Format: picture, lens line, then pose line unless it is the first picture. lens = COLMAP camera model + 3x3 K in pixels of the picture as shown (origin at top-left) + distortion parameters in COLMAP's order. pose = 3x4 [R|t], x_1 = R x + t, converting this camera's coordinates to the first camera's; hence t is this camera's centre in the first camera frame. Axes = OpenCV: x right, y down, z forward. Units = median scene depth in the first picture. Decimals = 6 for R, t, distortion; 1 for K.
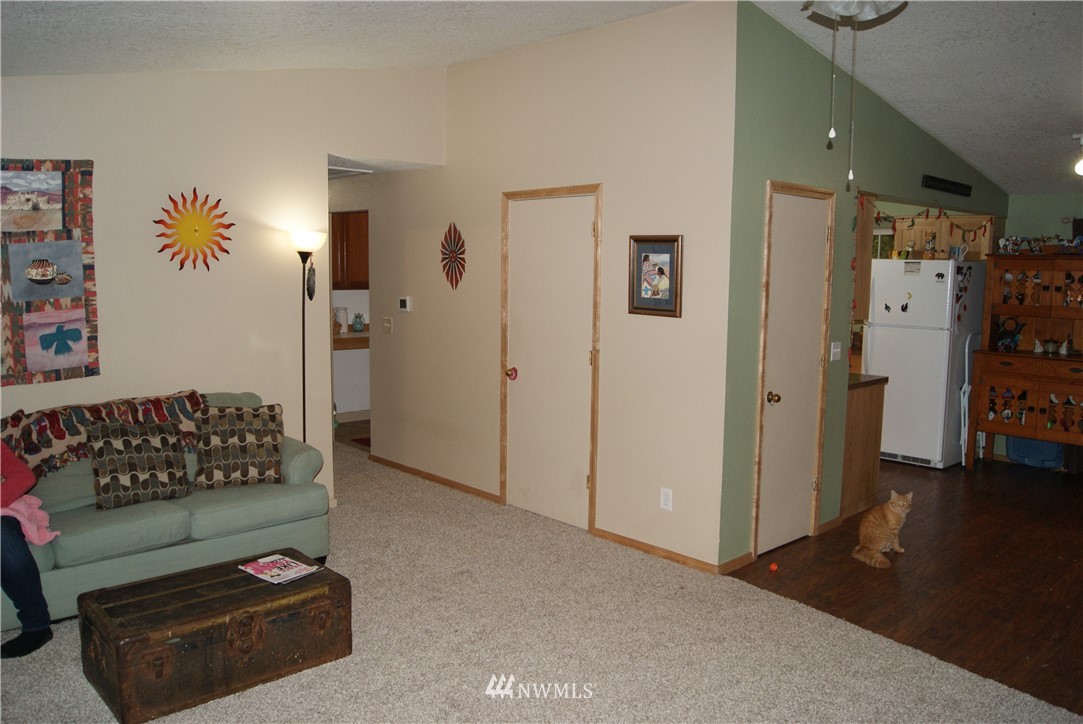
lens RADIAL K [[840.3, 0, 544.5], [0, 840.3, 361.7], [0, 0, 1]] dist [-0.090388, 0.022858]
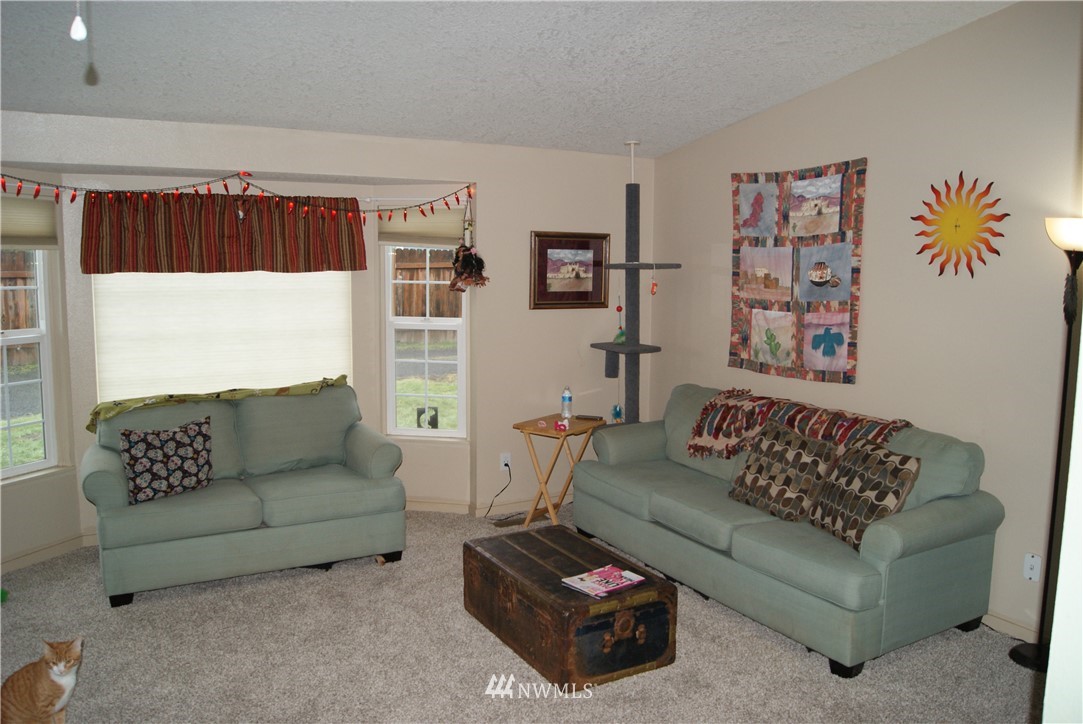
lens RADIAL K [[840.3, 0, 544.5], [0, 840.3, 361.7], [0, 0, 1]] dist [-0.090388, 0.022858]
pose [[-0.226552, 0.096961, -0.969161, 0.482895], [-0.124446, 0.983996, 0.127536, -0.090253], [0.966016, 0.149502, -0.210860, 0.882109]]
